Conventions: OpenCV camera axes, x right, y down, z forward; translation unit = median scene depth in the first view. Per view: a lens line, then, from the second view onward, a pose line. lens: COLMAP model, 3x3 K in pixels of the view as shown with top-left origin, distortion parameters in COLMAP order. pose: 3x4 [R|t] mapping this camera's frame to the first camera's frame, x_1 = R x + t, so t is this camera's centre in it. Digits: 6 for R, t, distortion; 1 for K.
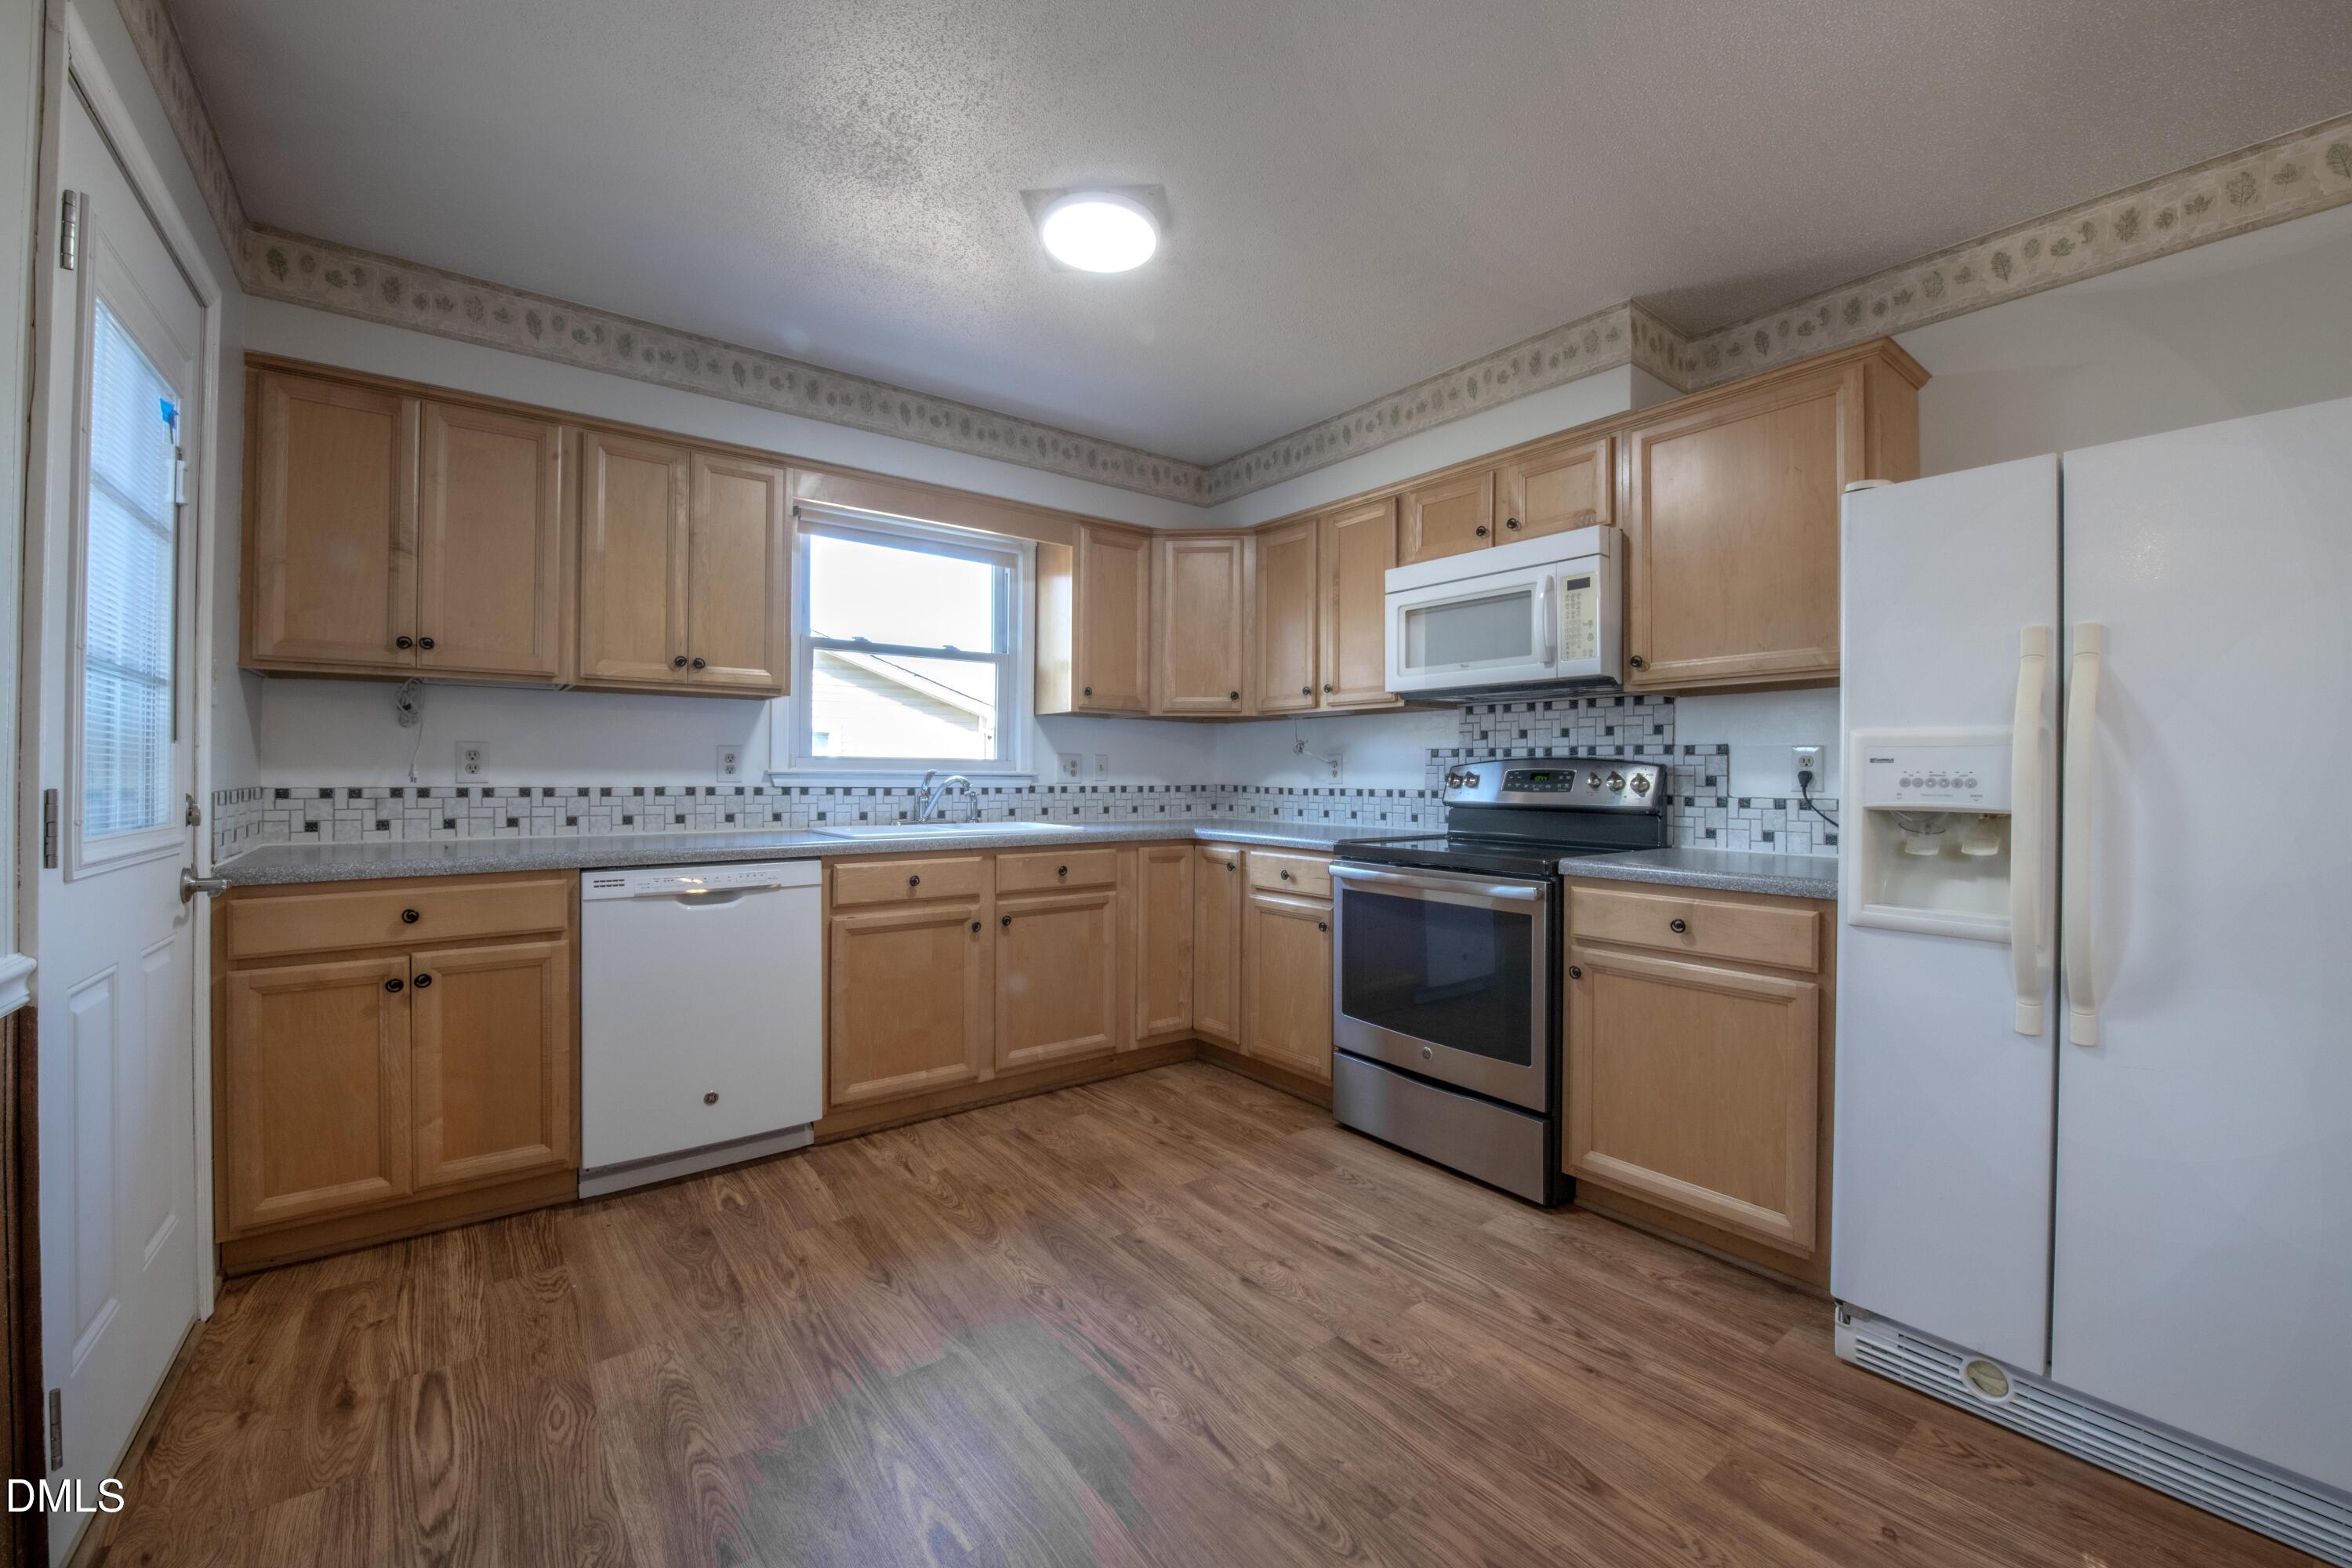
lens RADIAL K [[930.7, 0, 1183.2], [0, 930.7, 770.9], [0, 0, 1]] dist [-0.016975, -0.000878]
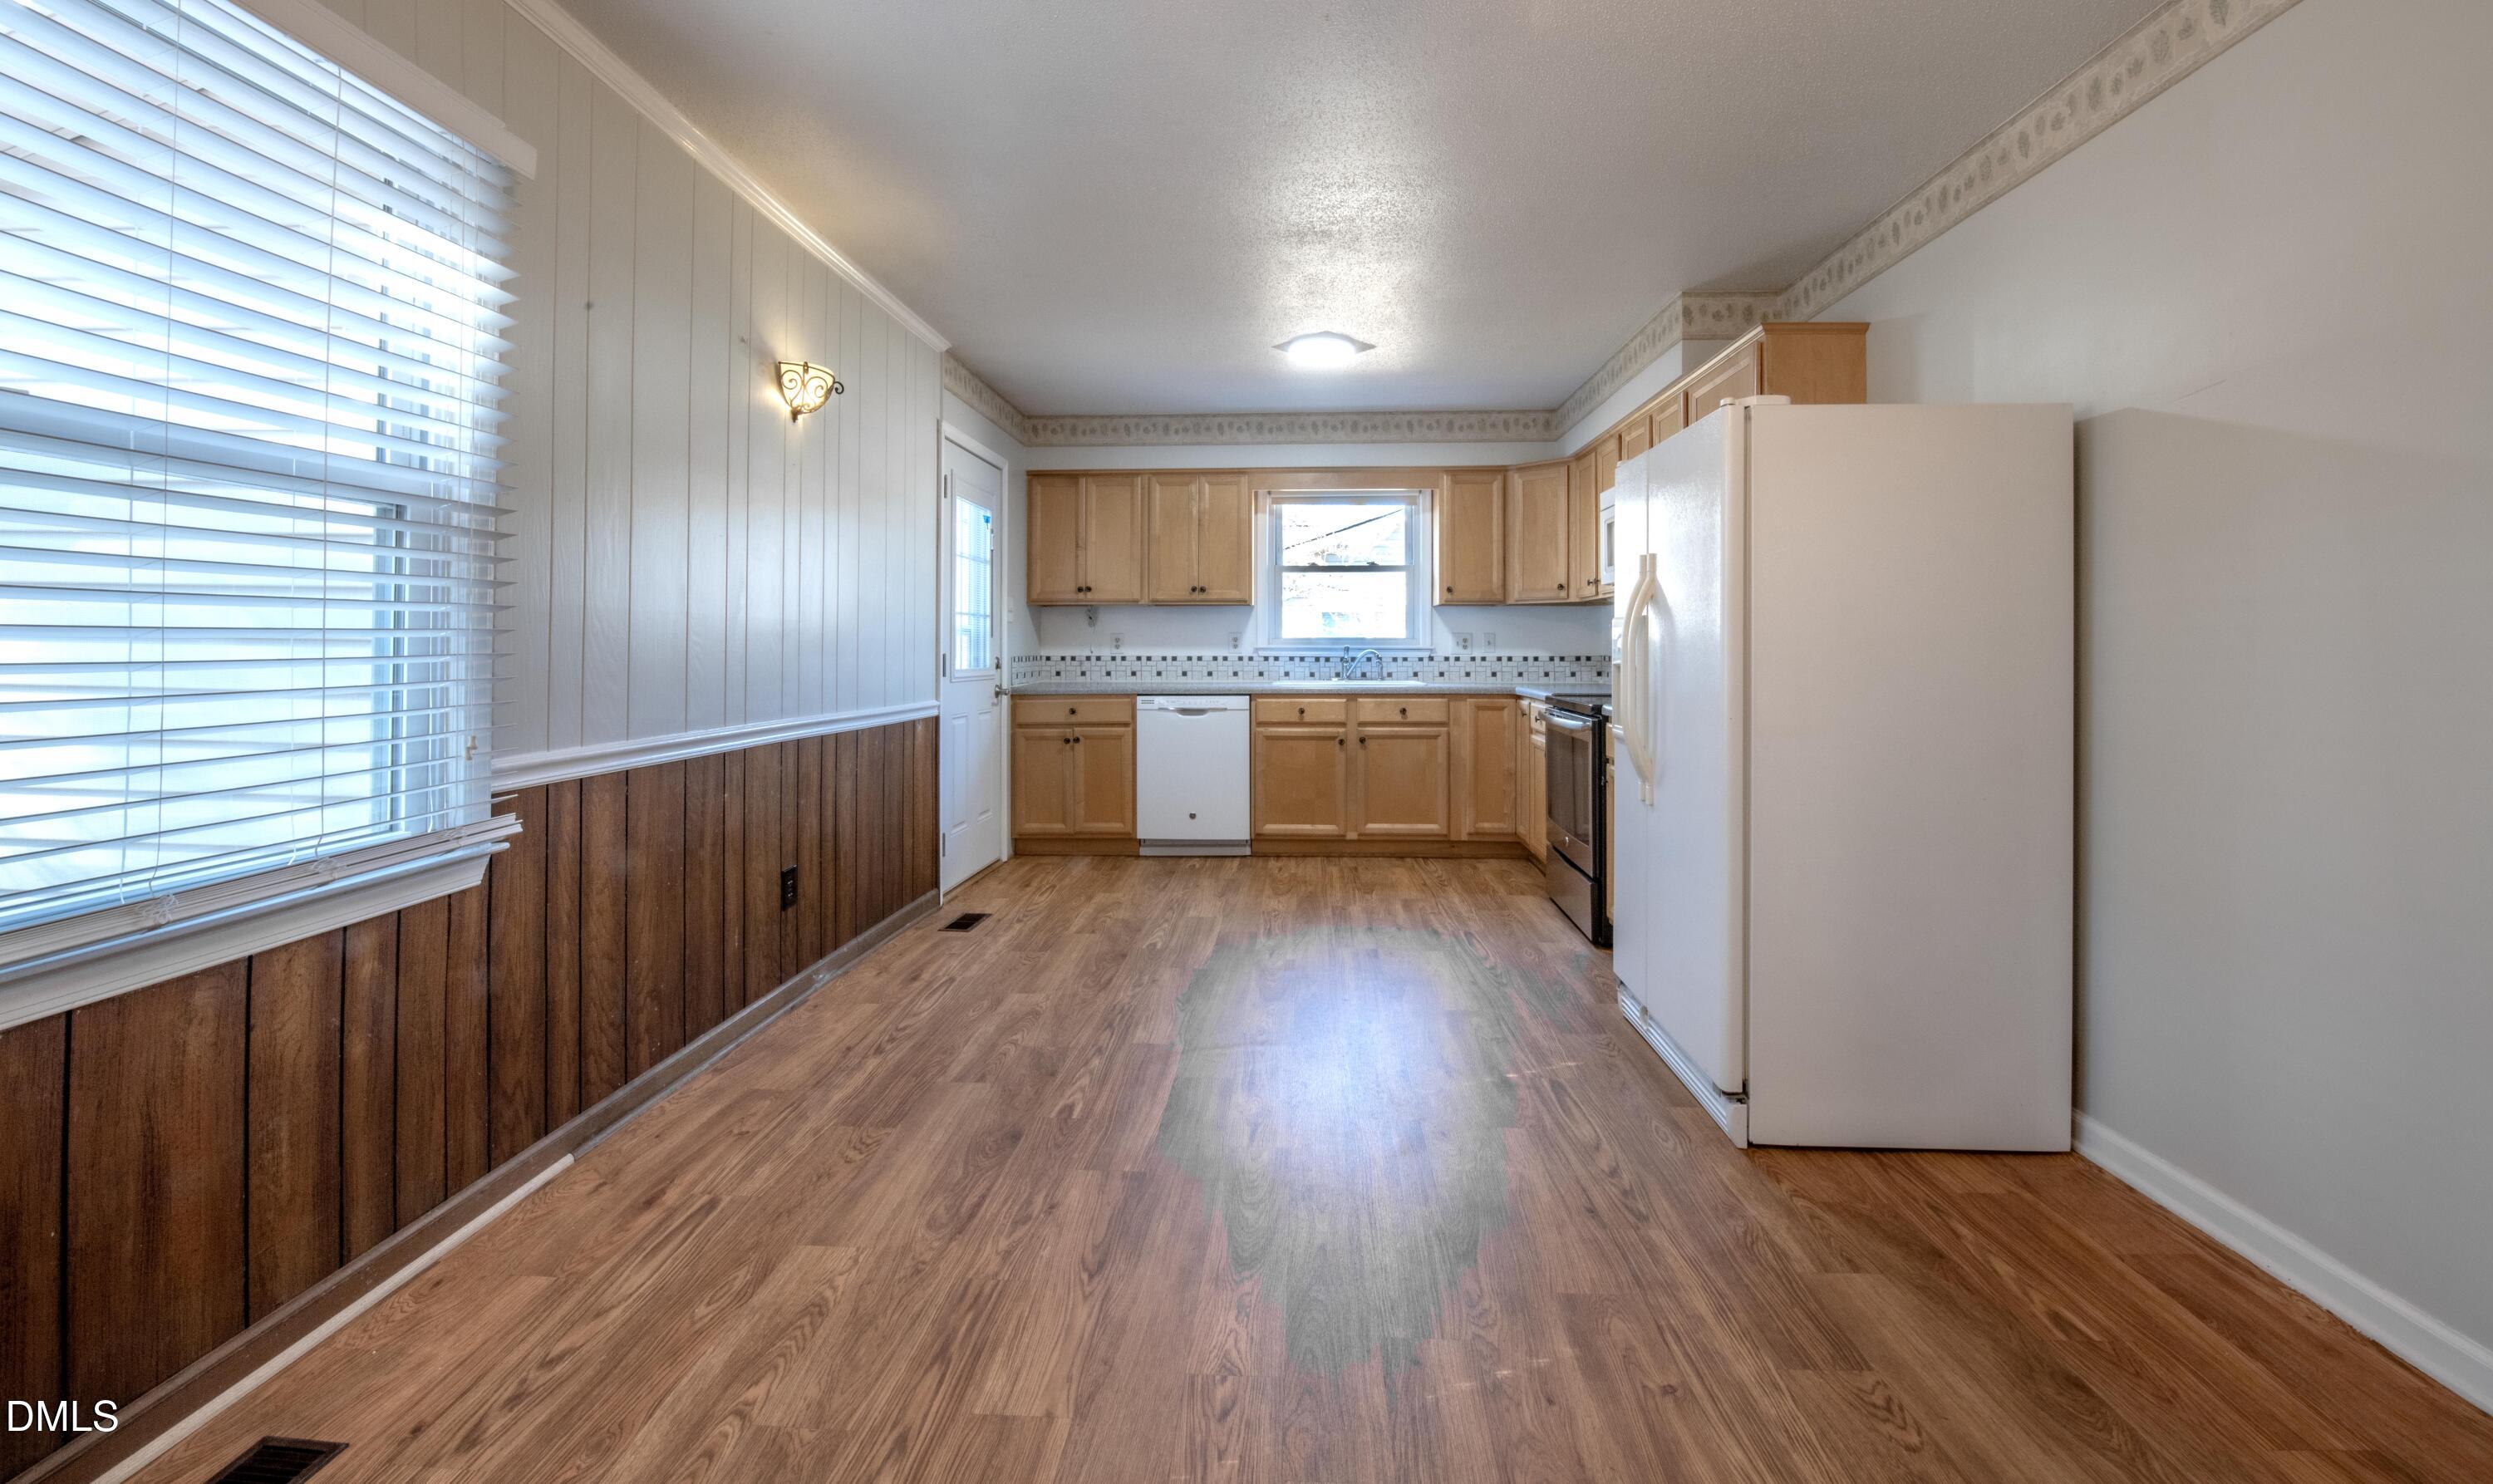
lens RADIAL K [[987.2, 0, 1274.5], [0, 987.2, 637.1], [0, 0, 1]] dist [-0.019101, -0.000652]
pose [[0.771262, -0.012819, -0.636389, 0.873064], [0.006978, 0.999907, -0.011685, 0.004399], [0.636479, 0.004571, 0.771280, -0.451247]]
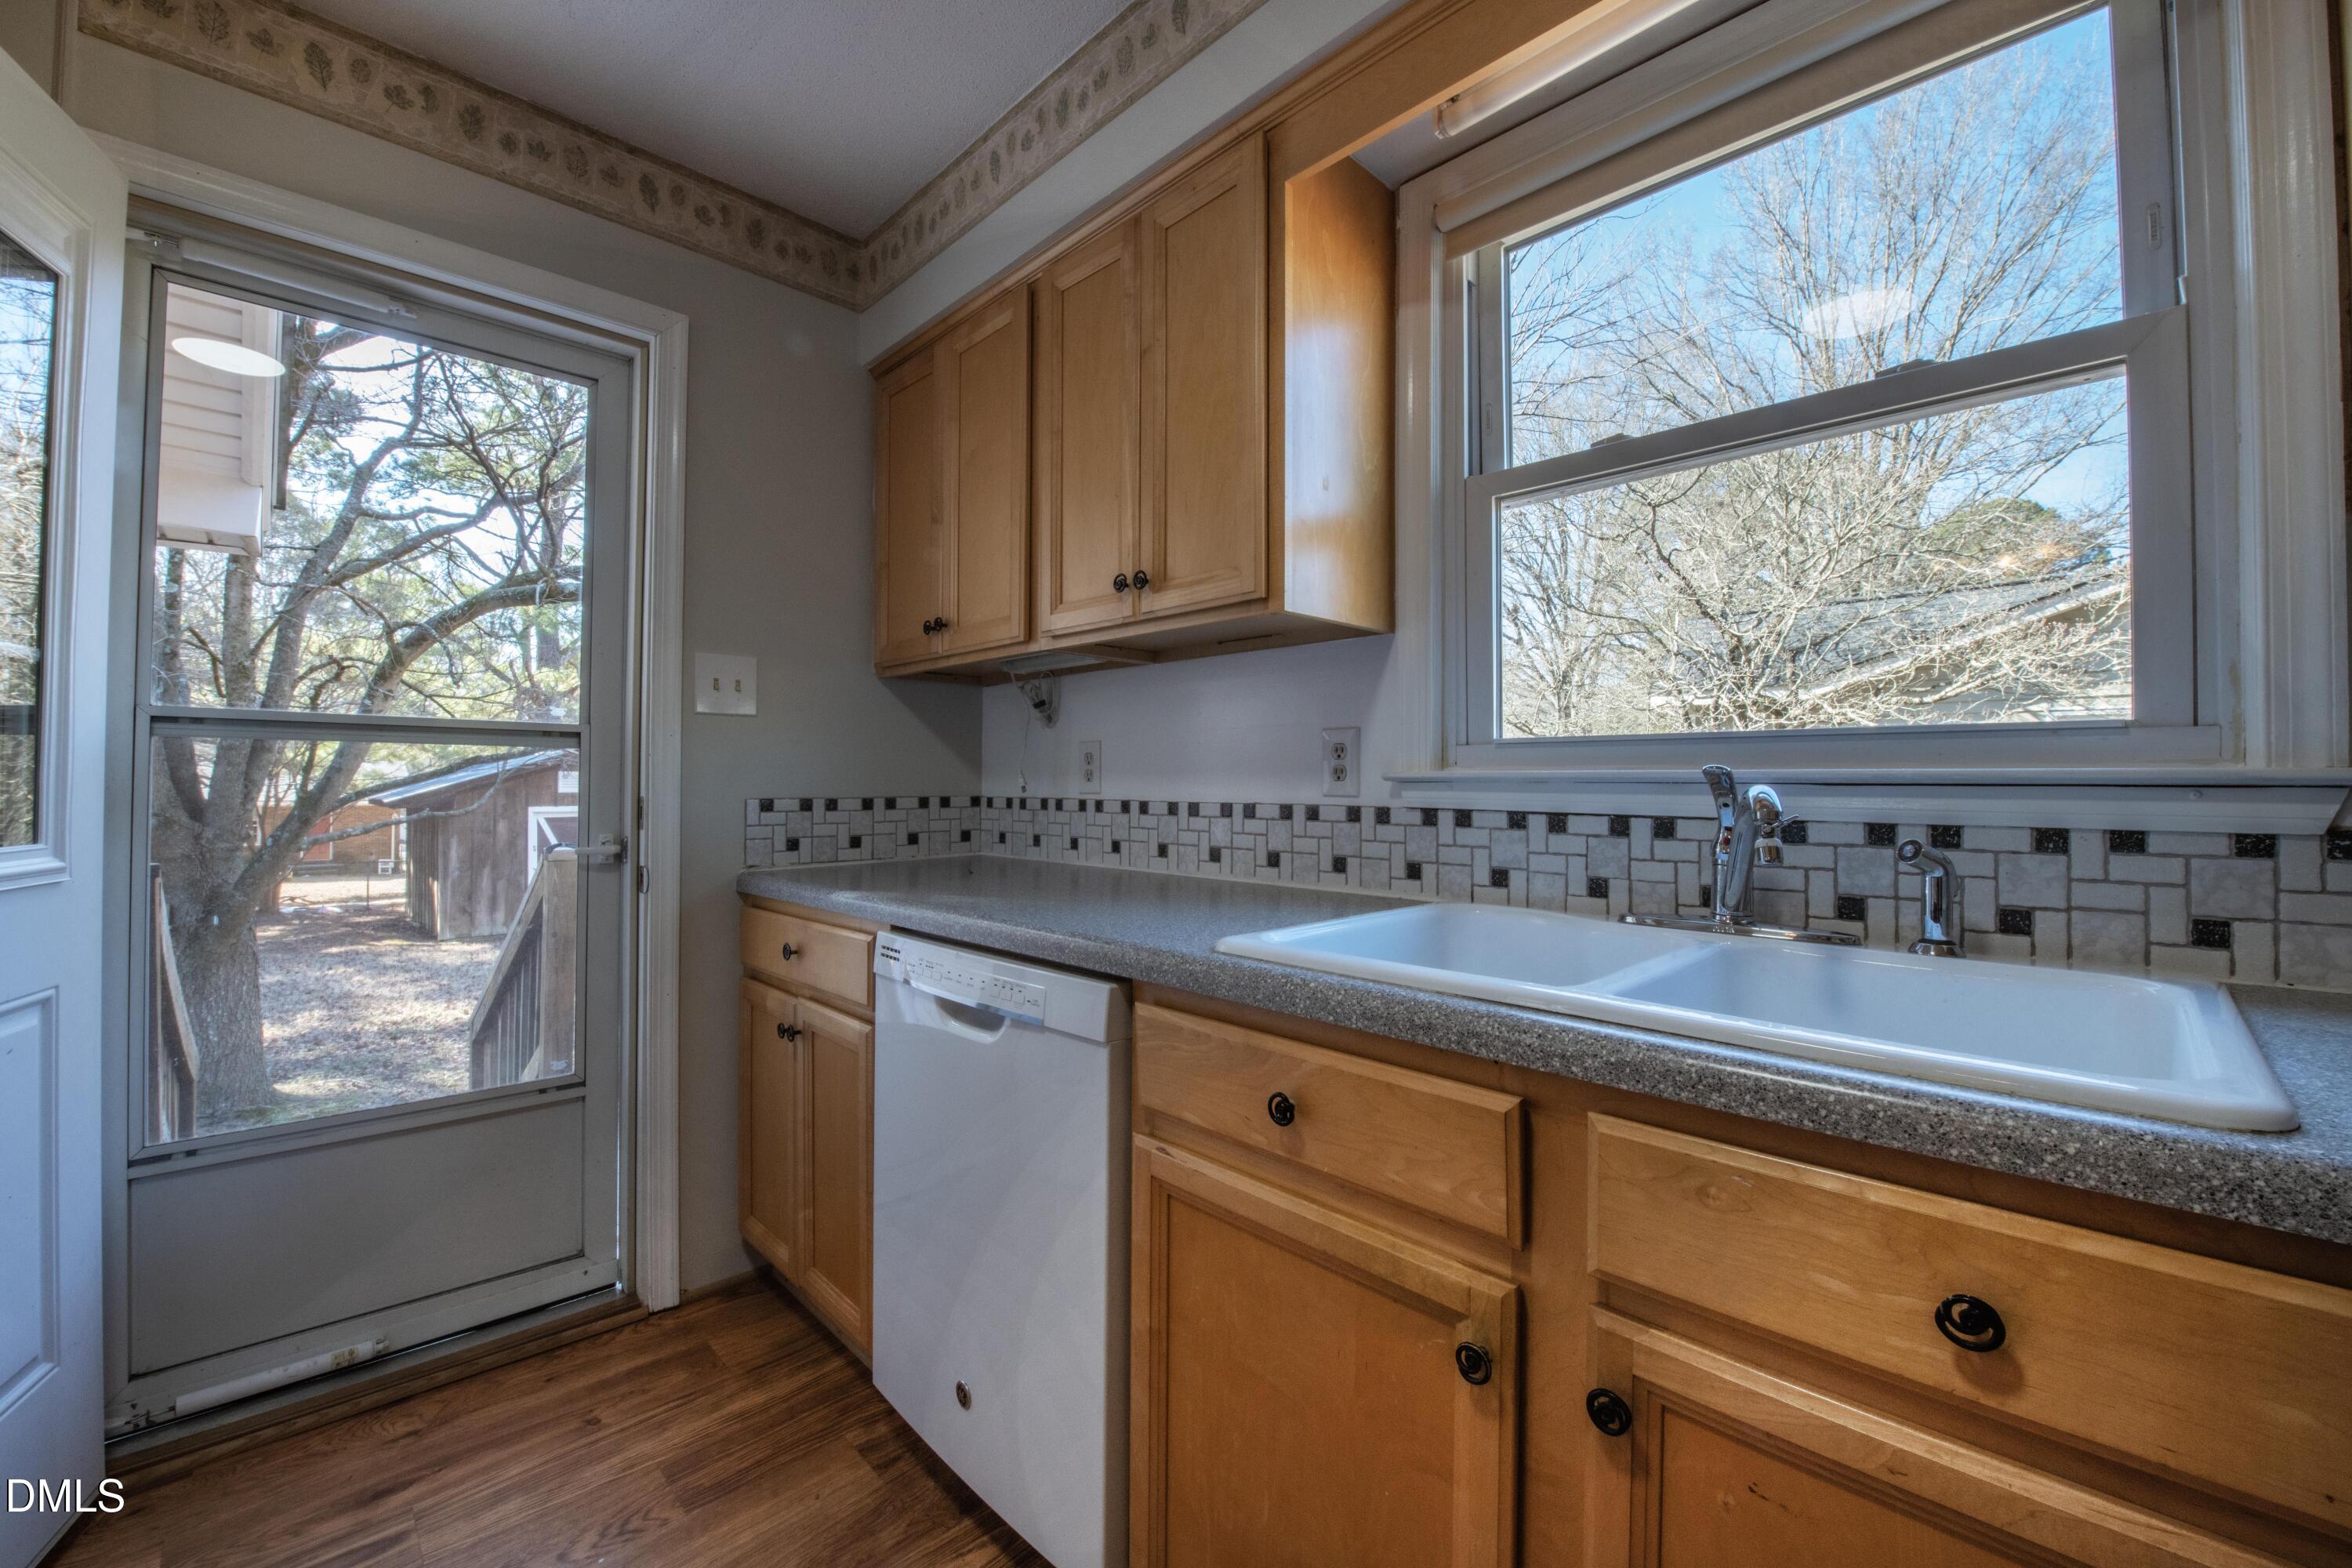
lens RADIAL K [[930.7, 0, 1180.3], [0, 930.7, 767.7], [0, 0, 1]] dist [-0.016975, -0.000878]
pose [[0.113565, -0.019946, -0.993330, 0.028963], [0.001578, 0.999801, -0.019895, 0.007188], [0.993529, 0.000692, 0.113574, 0.986010]]
